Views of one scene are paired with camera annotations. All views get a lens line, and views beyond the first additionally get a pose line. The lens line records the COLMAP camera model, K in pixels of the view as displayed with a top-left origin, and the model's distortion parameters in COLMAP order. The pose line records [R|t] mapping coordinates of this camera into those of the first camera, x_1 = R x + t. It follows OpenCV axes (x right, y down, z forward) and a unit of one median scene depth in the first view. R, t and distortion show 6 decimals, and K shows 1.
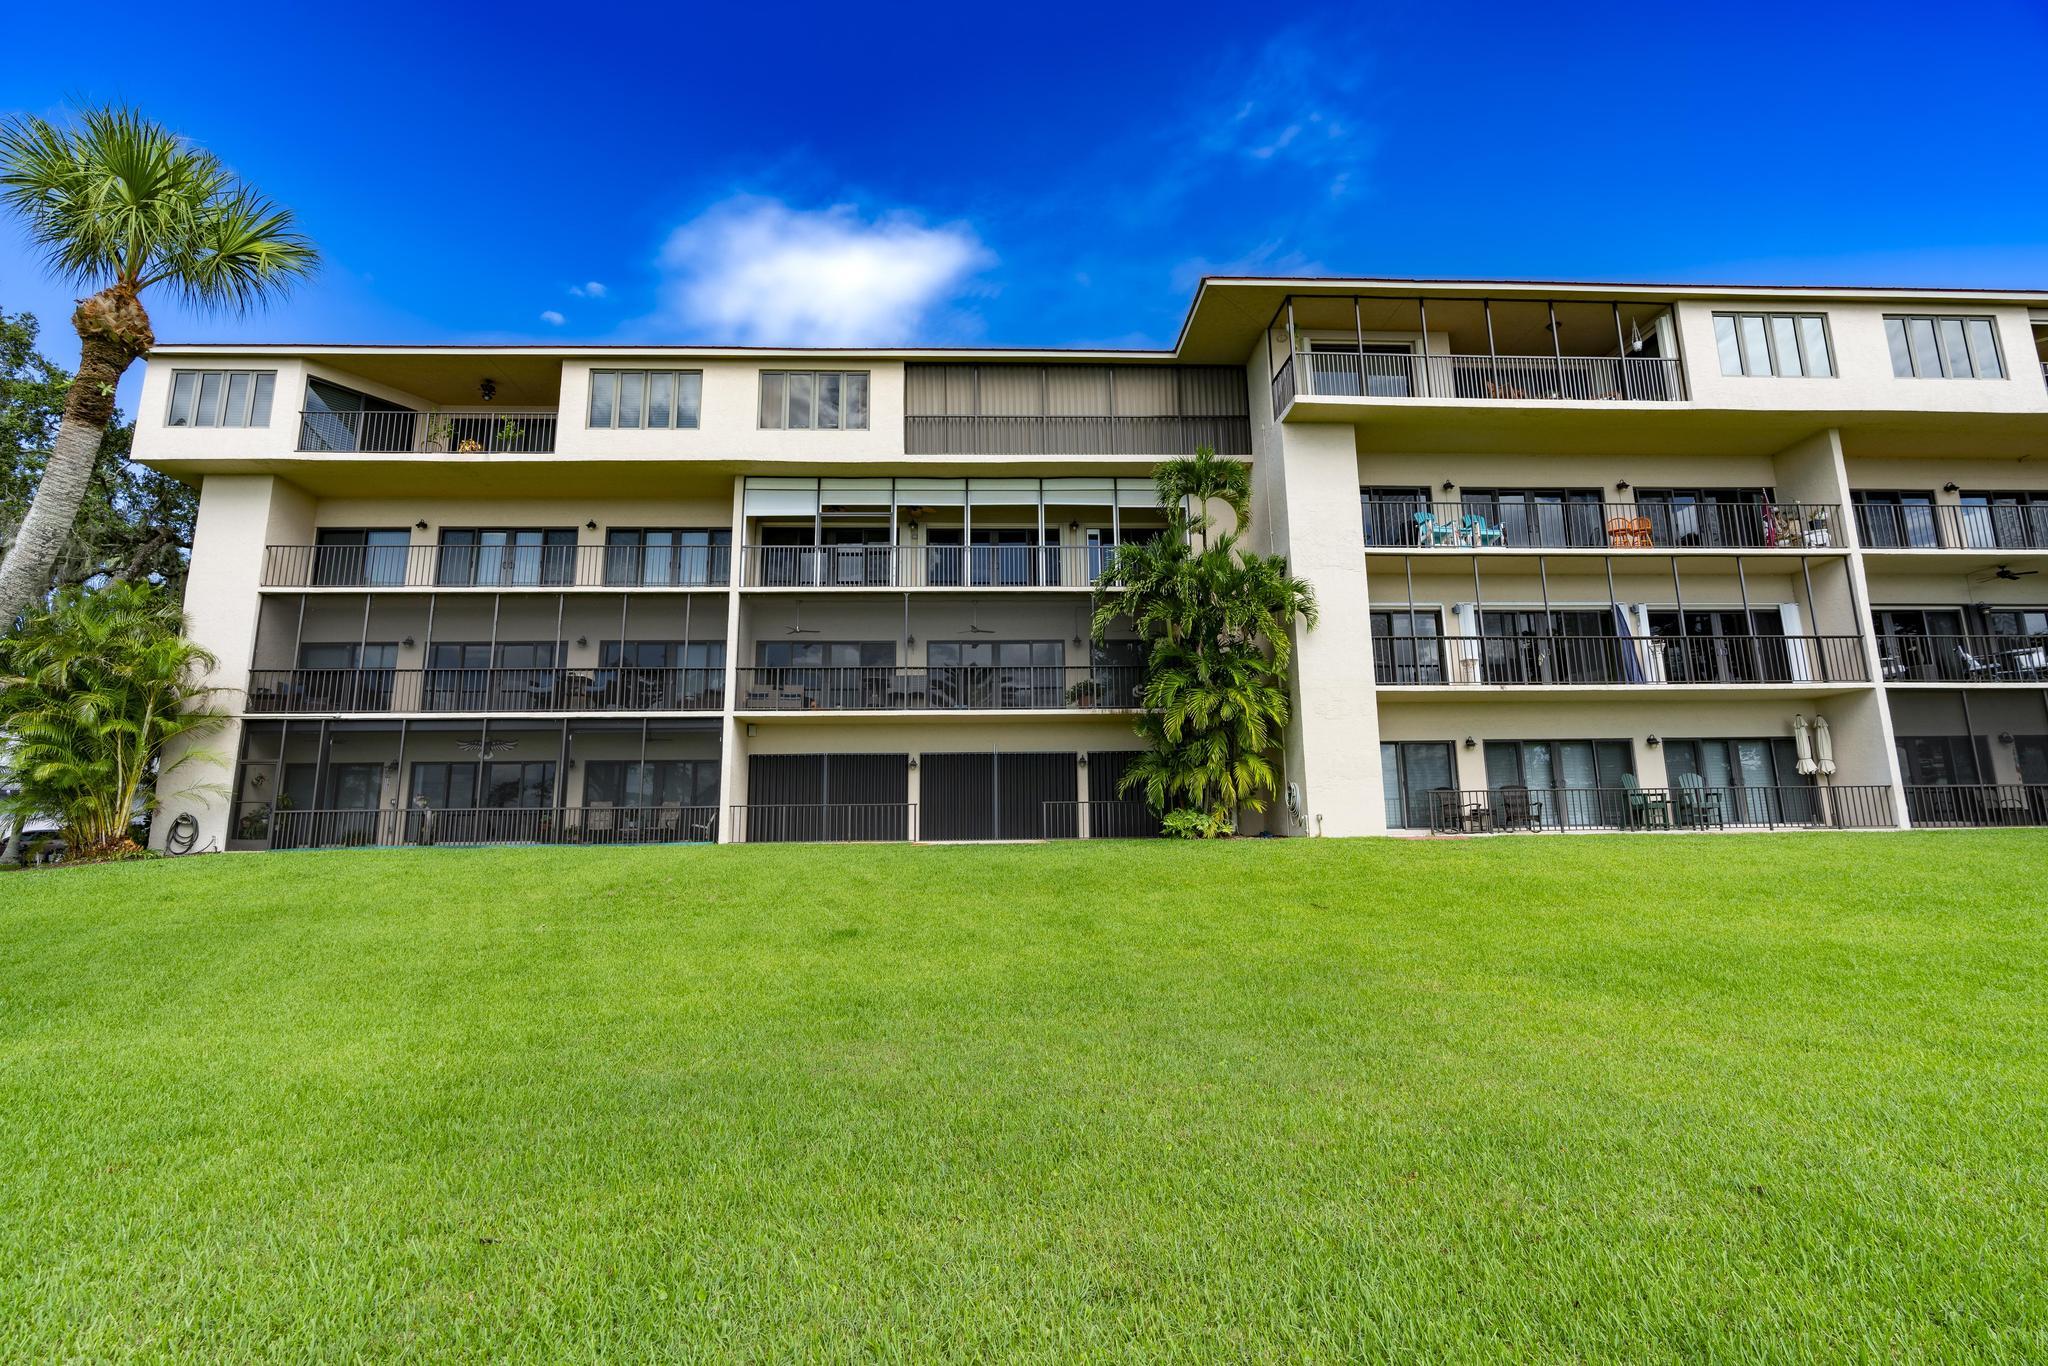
lens RADIAL K [[916.6, 0, 1019.2], [0, 916.6, 677.1], [0, 0, 1]] dist [-0.014762, 0.007232]
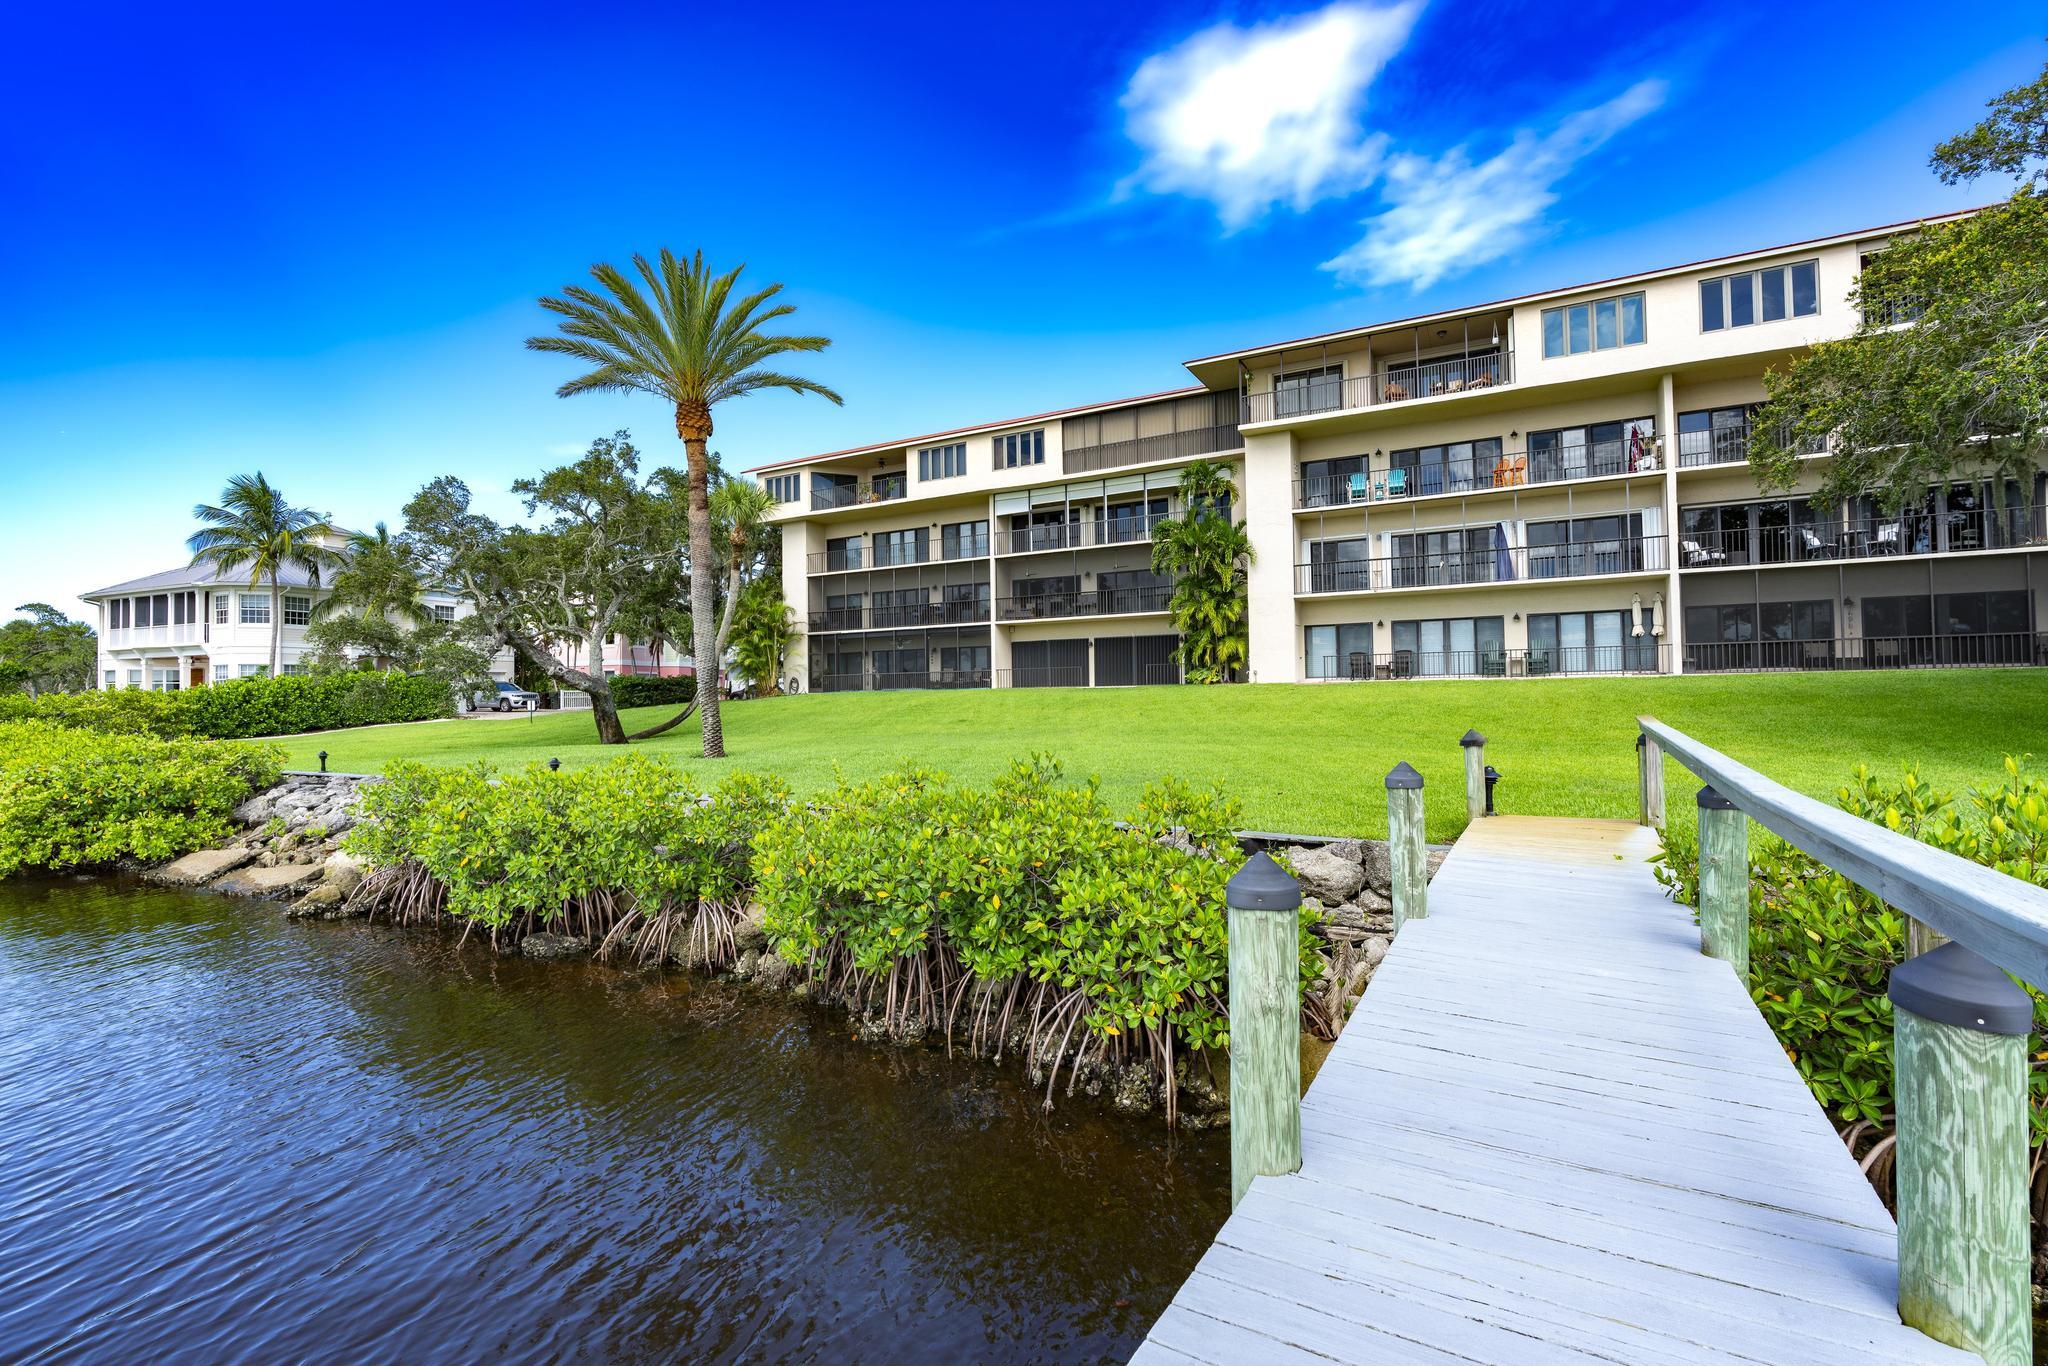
lens RADIAL K [[916.6, 0, 1019.2], [0, 916.6, 677.1], [0, 0, 1]] dist [-0.014762, 0.007232]
pose [[0.855306, -0.011510, -0.517995, 0.741658], [0.096846, 0.985685, 0.138009, -0.110326], [0.508992, -0.168205, 0.844177, -0.641724]]
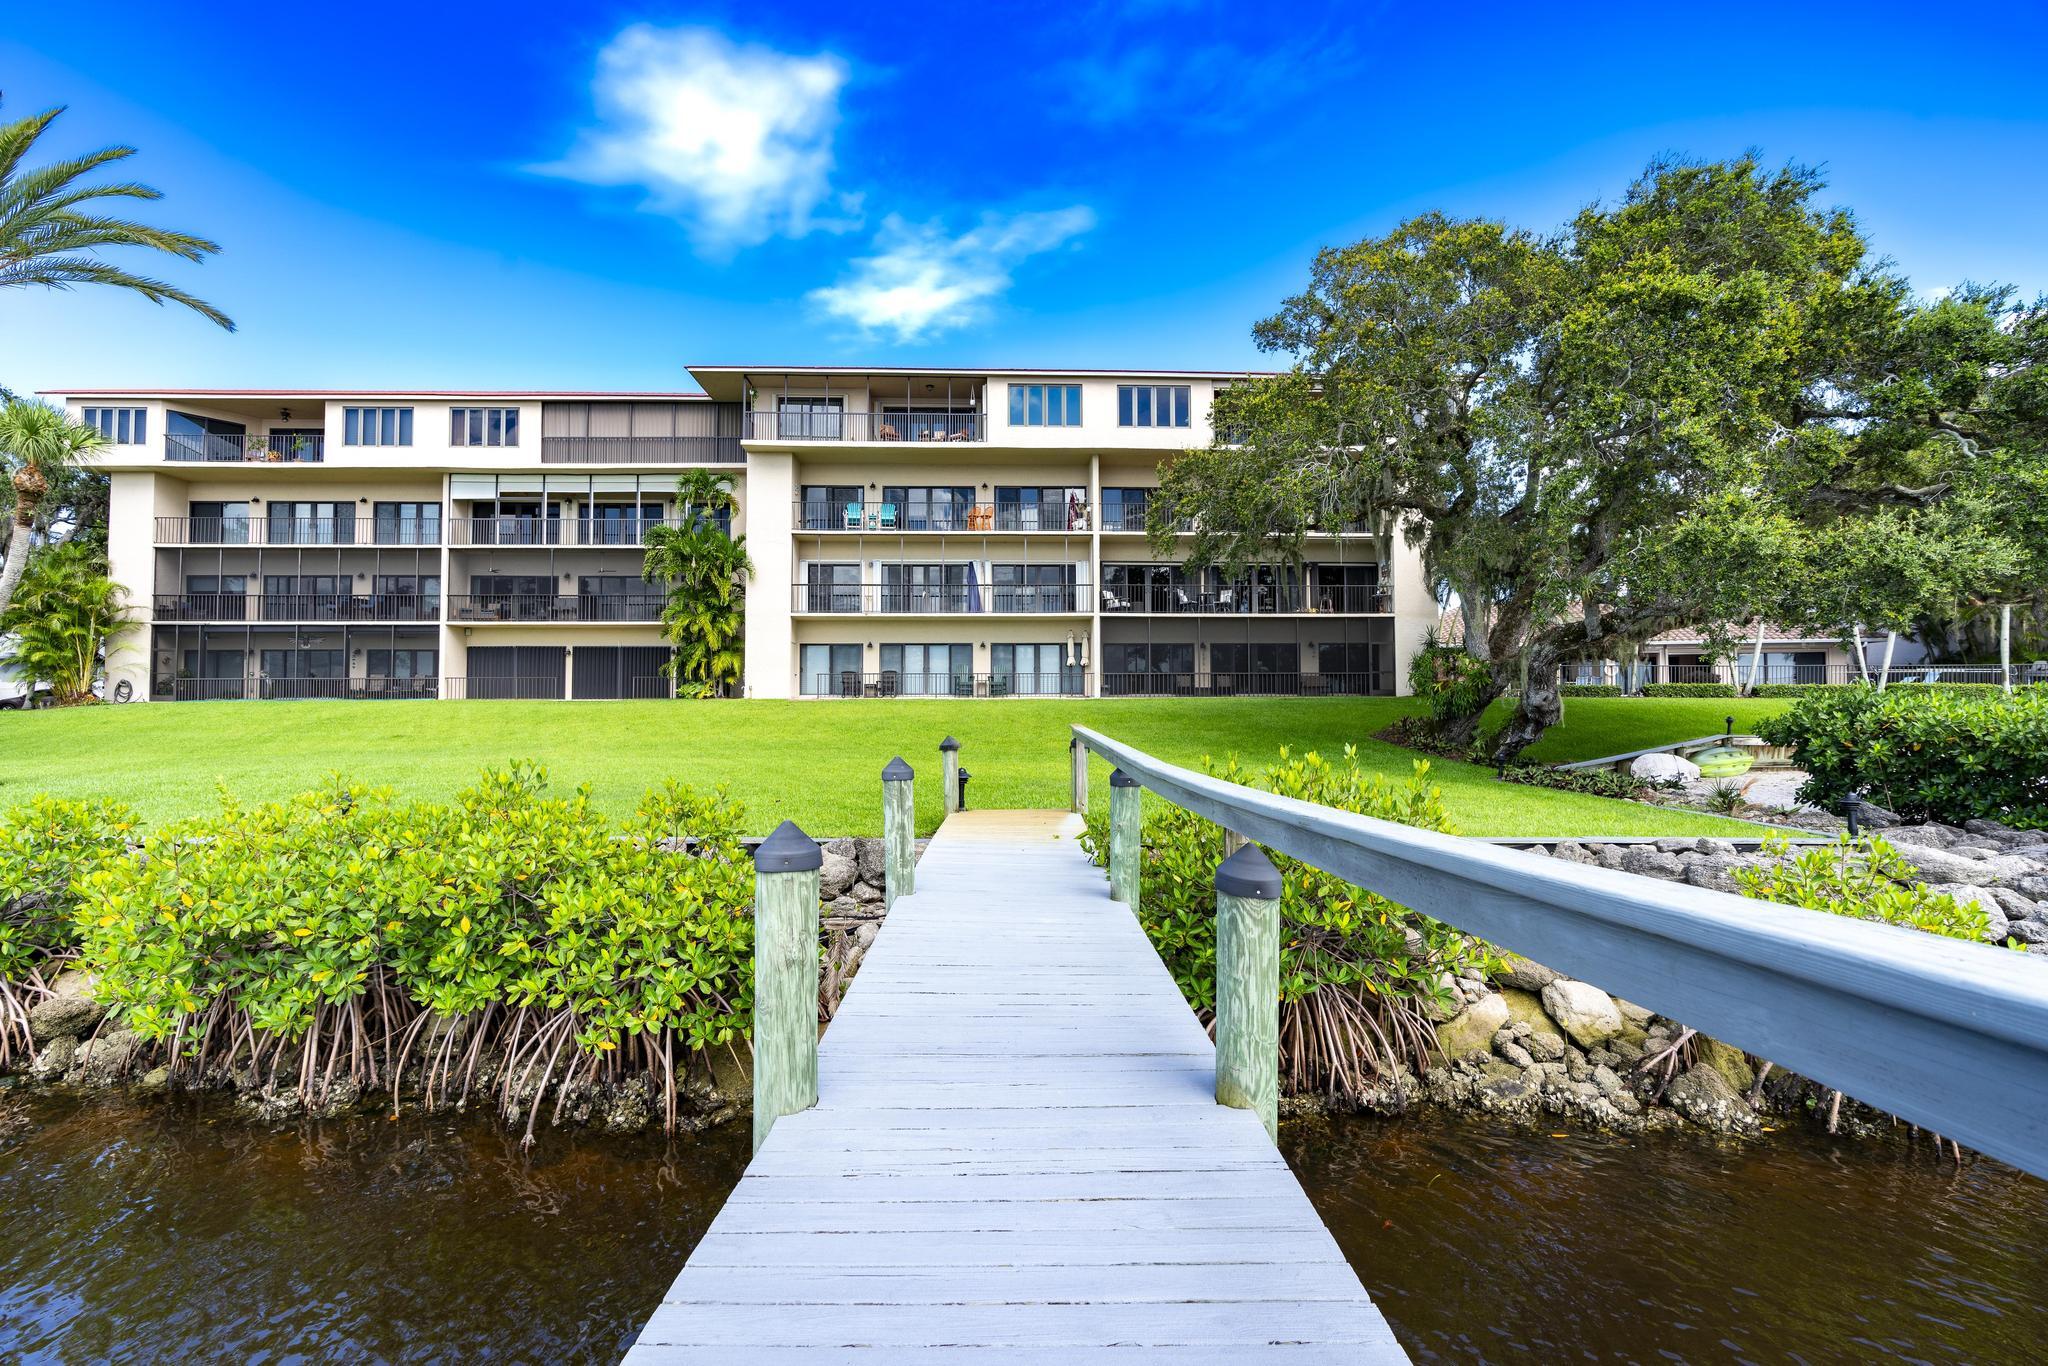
lens RADIAL K [[916.6, 0, 1019.2], [0, 916.6, 677.1], [0, 0, 1]] dist [-0.014762, 0.007232]
pose [[0.999953, 0.009093, -0.003455, 0.739852], [-0.008511, 0.989836, 0.141956, -0.107303], [0.004711, -0.141919, 0.989867, -0.655619]]
